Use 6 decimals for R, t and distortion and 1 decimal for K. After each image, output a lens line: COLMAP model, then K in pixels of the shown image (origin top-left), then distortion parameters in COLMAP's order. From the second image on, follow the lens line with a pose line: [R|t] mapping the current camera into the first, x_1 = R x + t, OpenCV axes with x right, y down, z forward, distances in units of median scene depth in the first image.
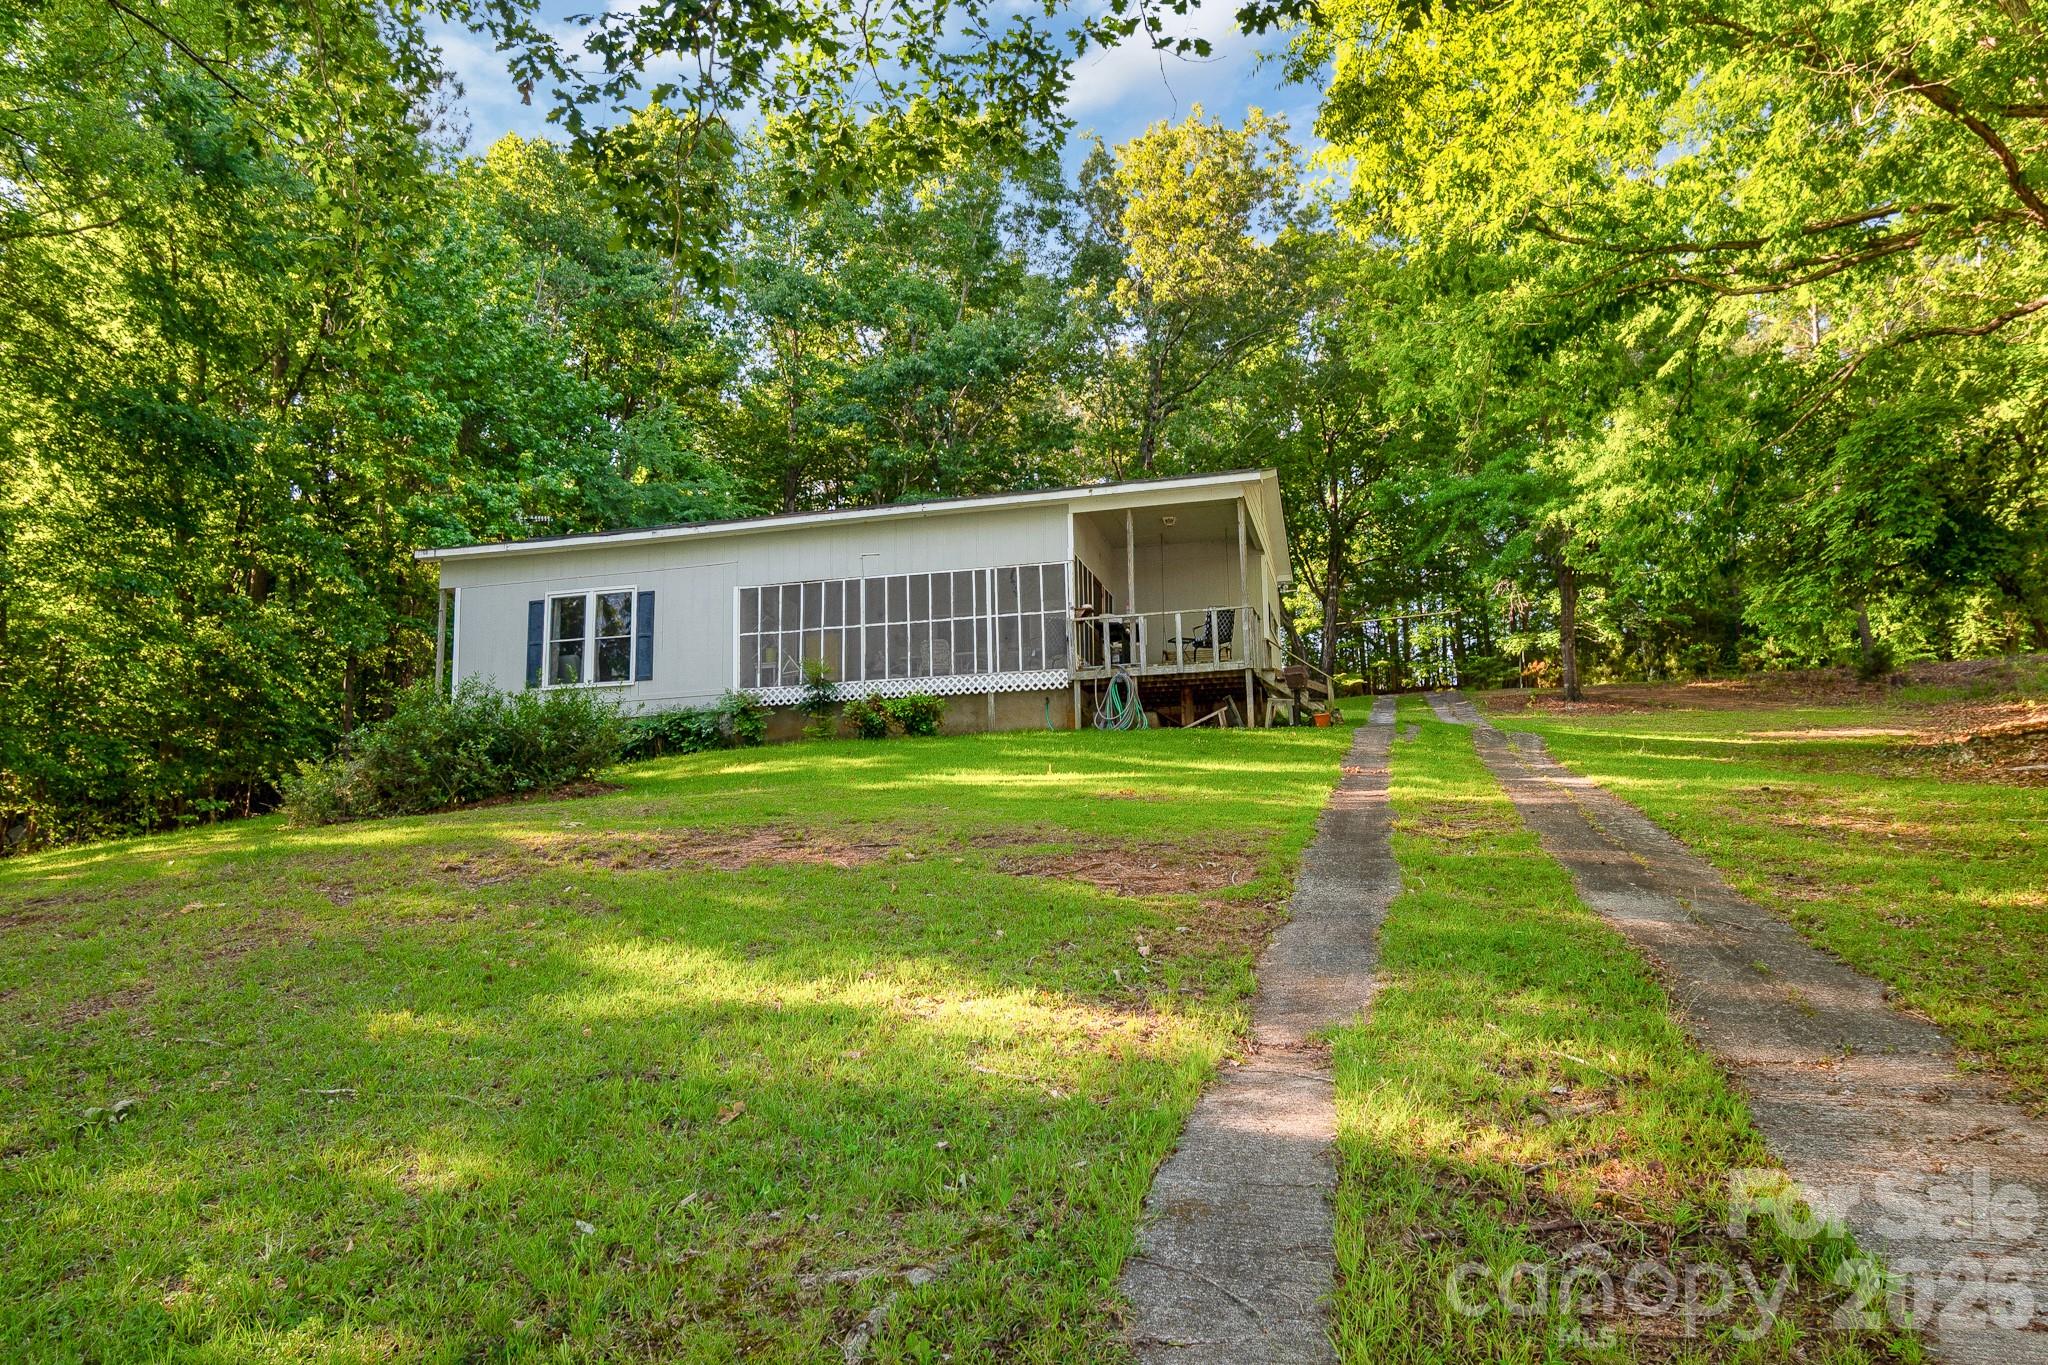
lens RADIAL K [[1387.6, 0, 1024.0], [0, 1387.6, 682.5], [0, 0, 1]] dist [-0.001850, 0.000333]
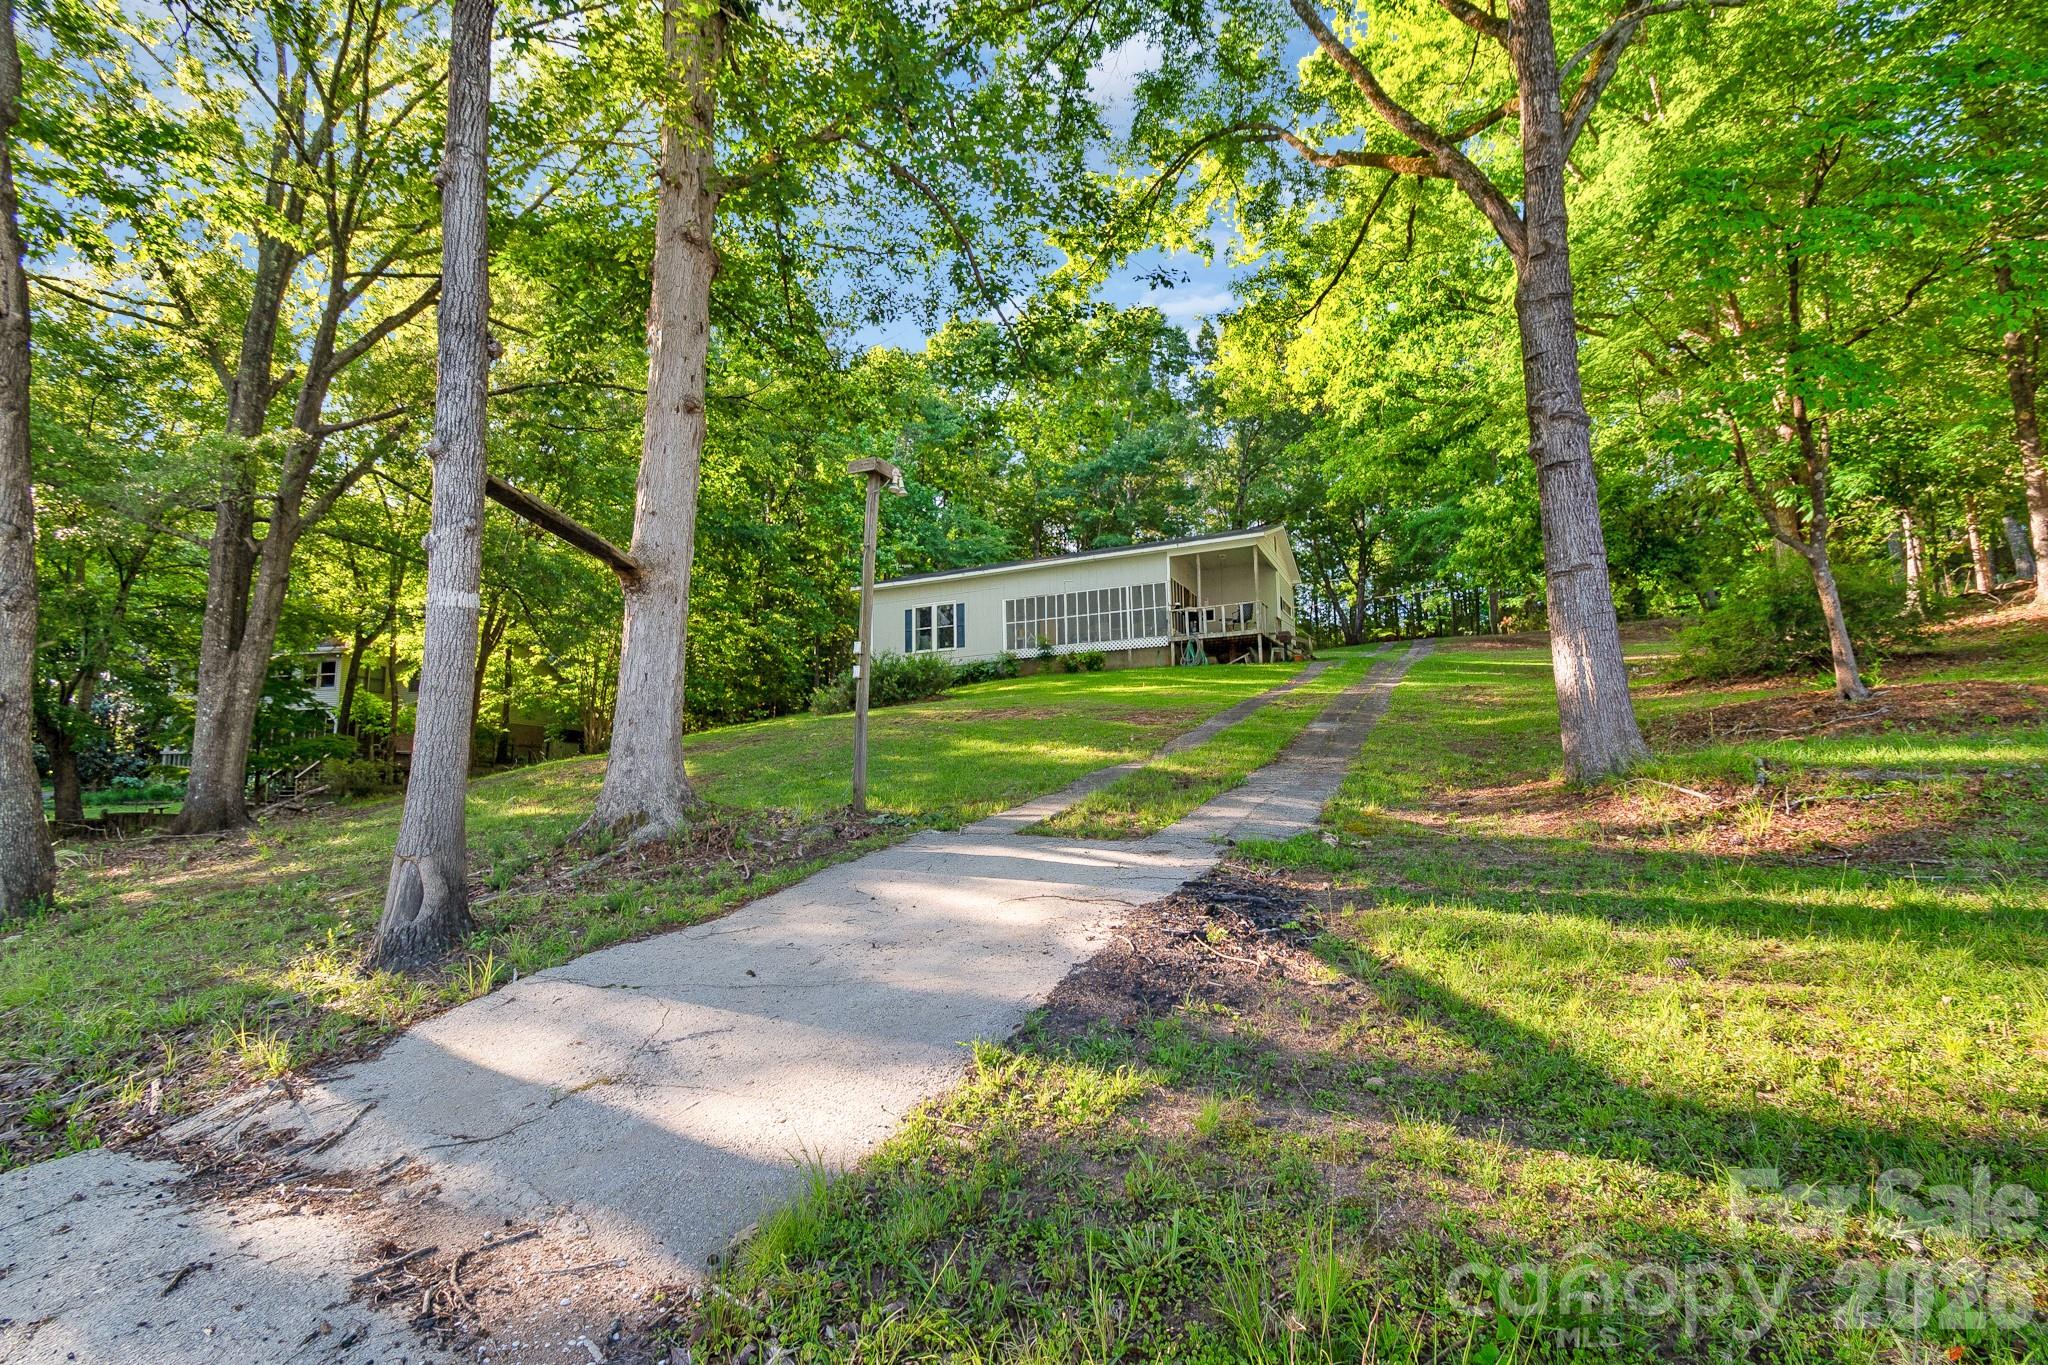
lens RADIAL K [[845.4, 0, 1024.0], [0, 845.4, 682.5], [0, 0, 1]] dist [0.000368, -0.000017]
pose [[0.981643, -0.019374, -0.189742, 0.053260], [0.028592, 0.998534, 0.045966, -0.004419], [0.188573, -0.050547, 0.980757, -0.209270]]
